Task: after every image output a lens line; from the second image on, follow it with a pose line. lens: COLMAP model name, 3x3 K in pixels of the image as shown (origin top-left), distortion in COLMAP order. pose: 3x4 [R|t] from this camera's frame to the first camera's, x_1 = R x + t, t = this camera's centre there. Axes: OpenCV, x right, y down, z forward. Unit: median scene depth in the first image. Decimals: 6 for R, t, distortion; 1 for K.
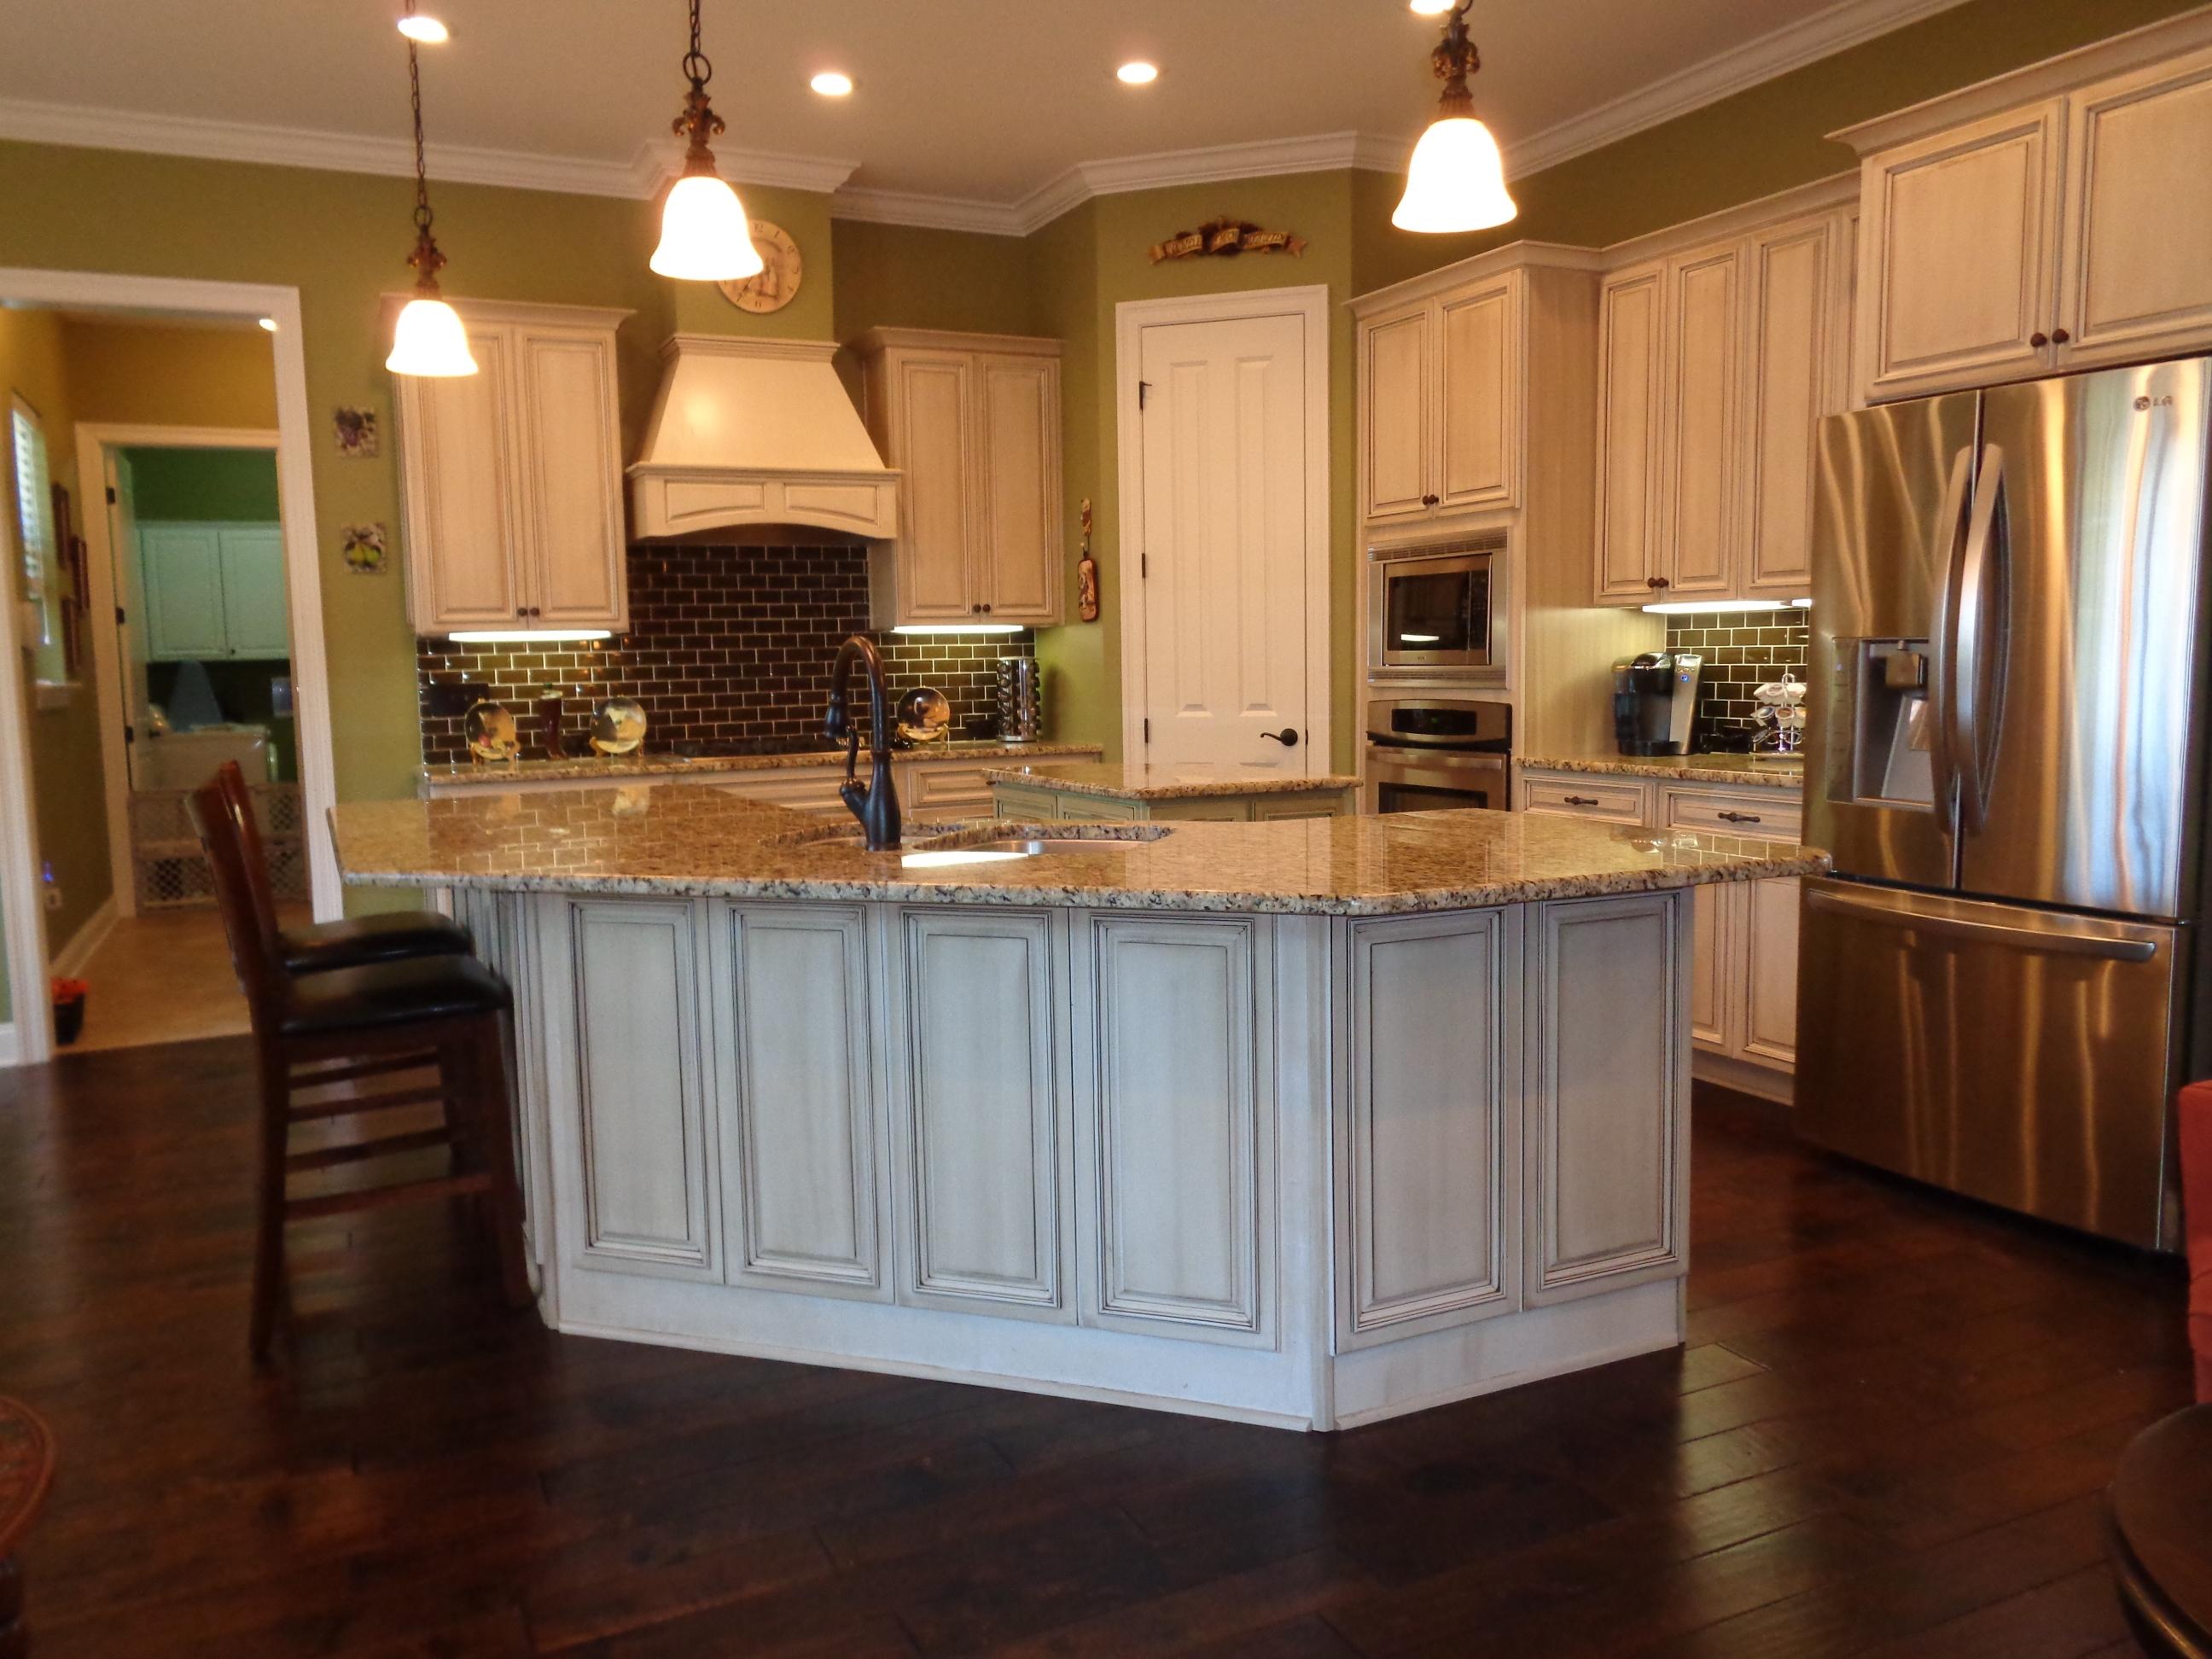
lens RADIAL K [[1676.4, 0, 1103.4], [0, 1676.4, 830.5], [0, 0, 1]] dist [0.008040, 0.003504]
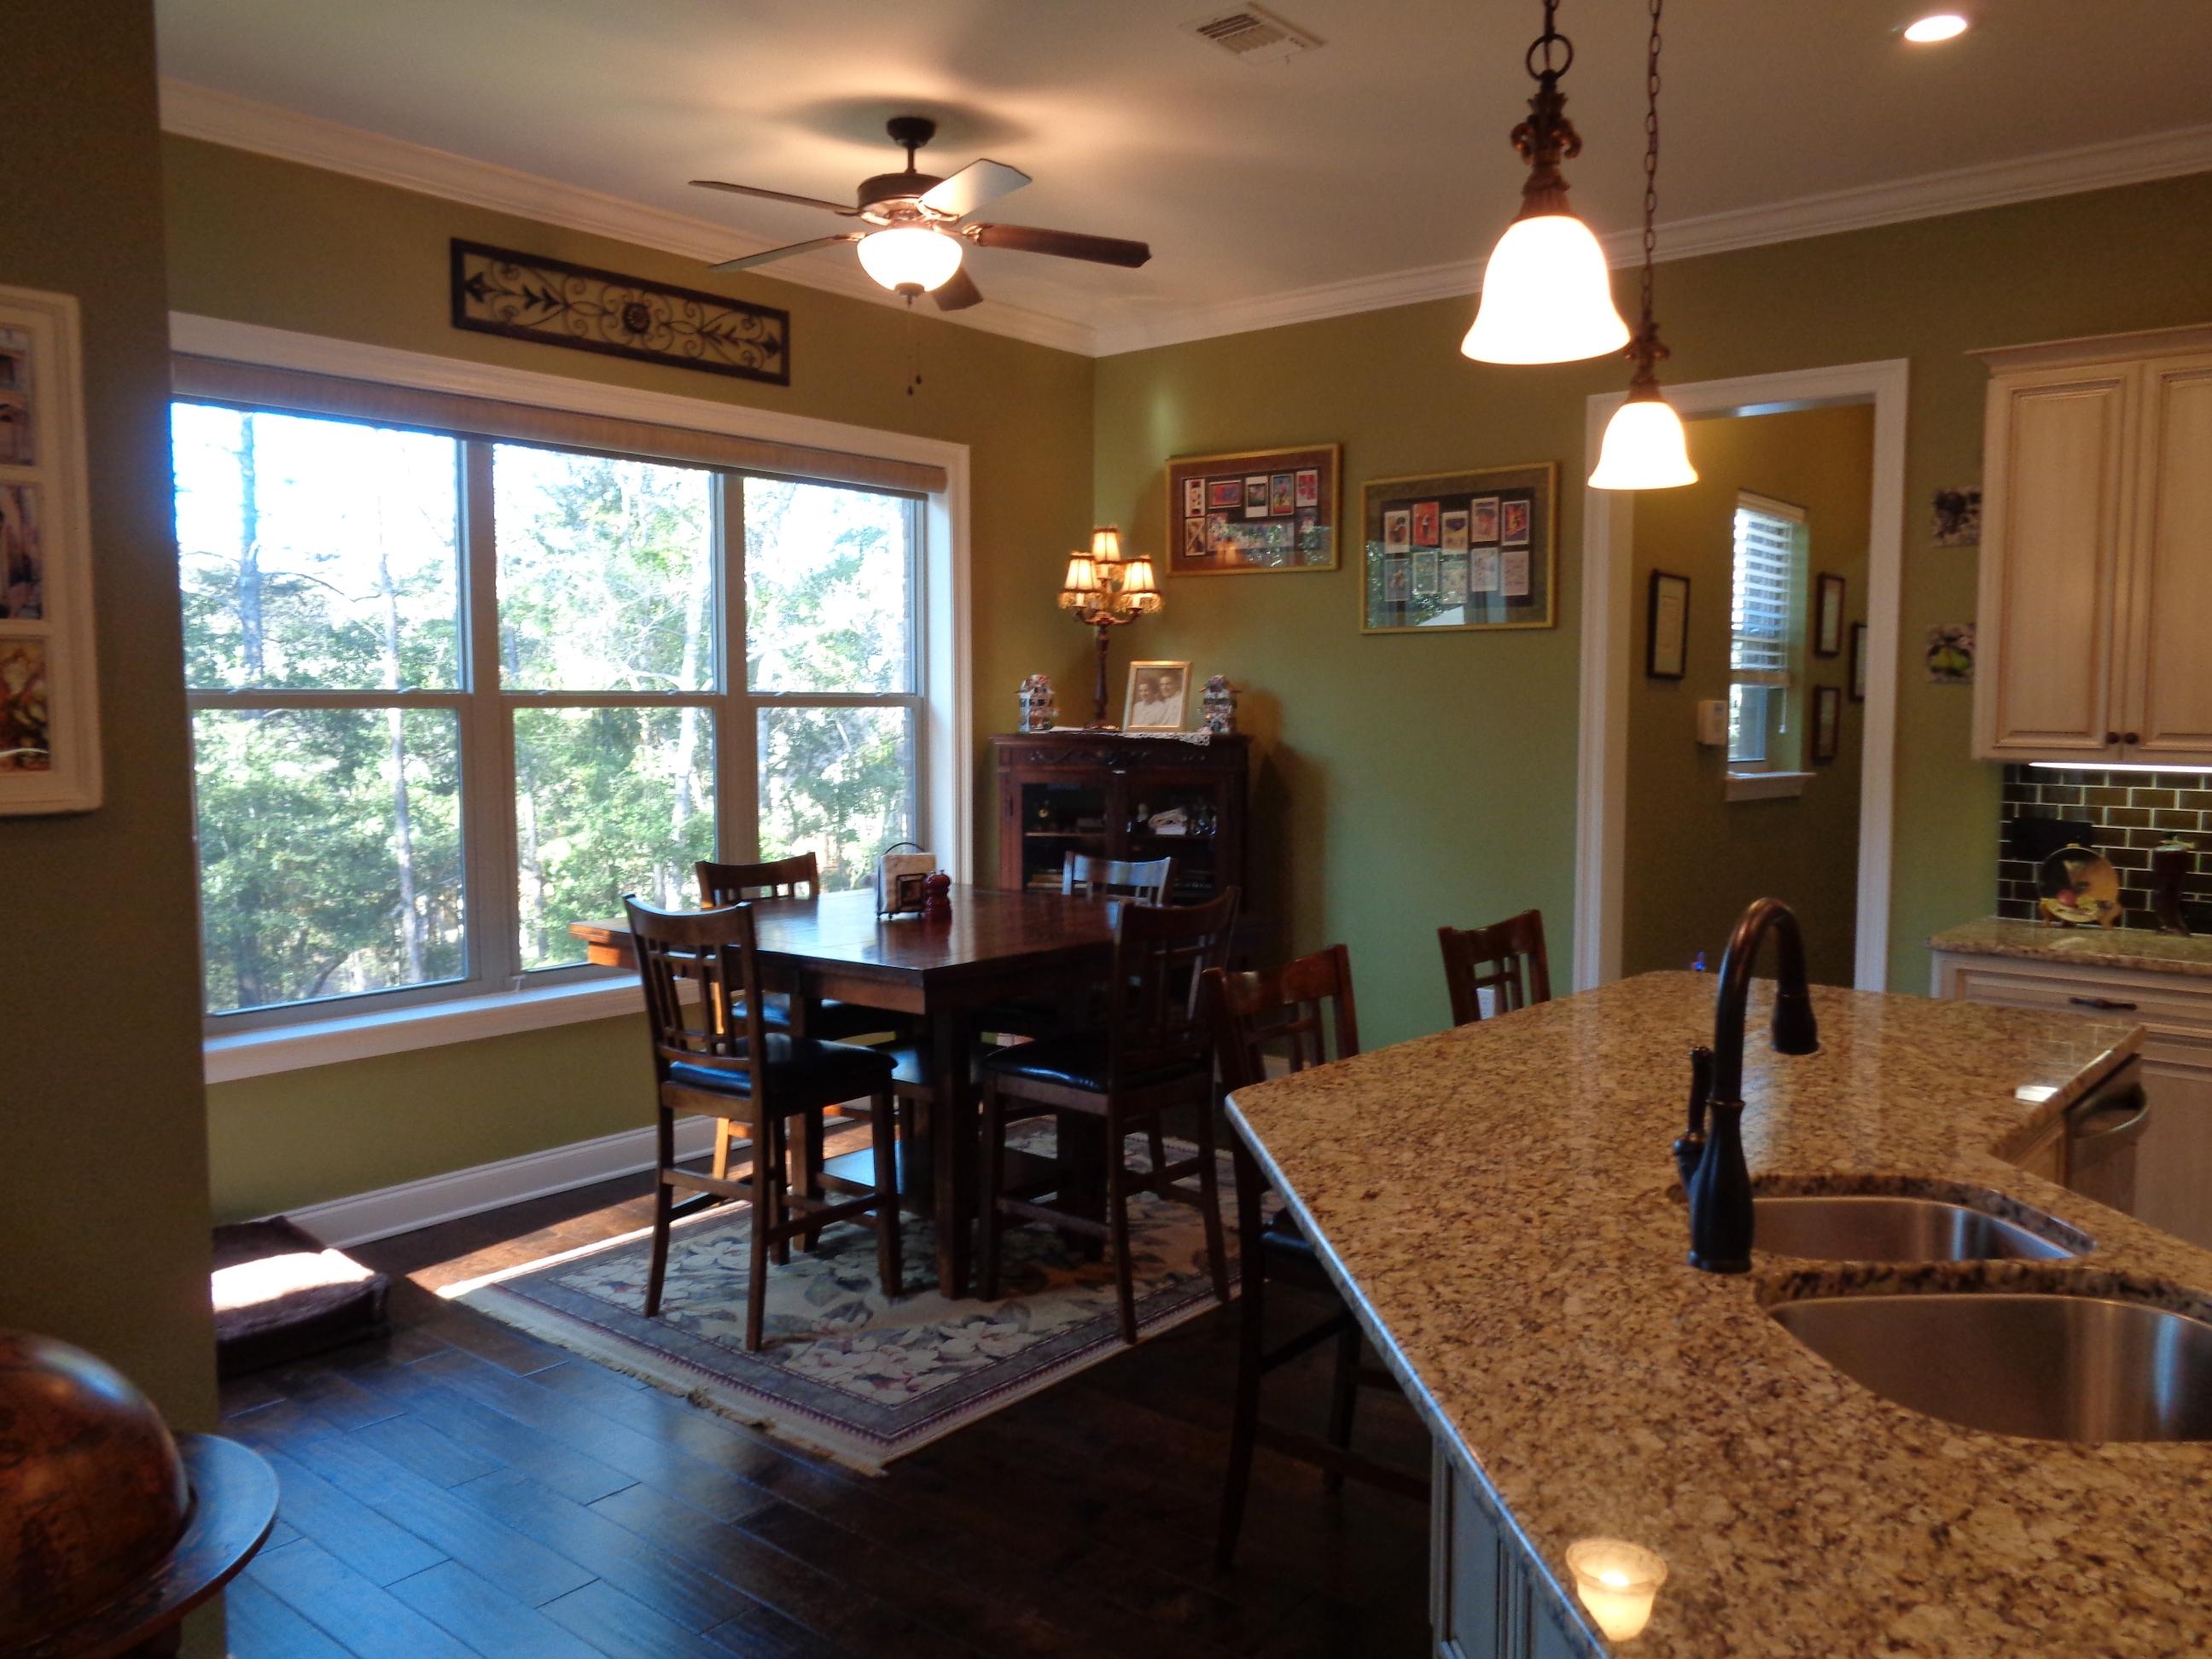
lens RADIAL K [[1676.4, 0, 1118.0], [0, 1676.4, 810.9], [0, 0, 1]] dist [0.008040, 0.003504]
pose [[0.418552, 0.084174, -0.904284, 0.147965], [-0.115219, 0.992572, 0.039063, -0.072390], [0.900854, 0.087841, 0.425142, 0.265644]]
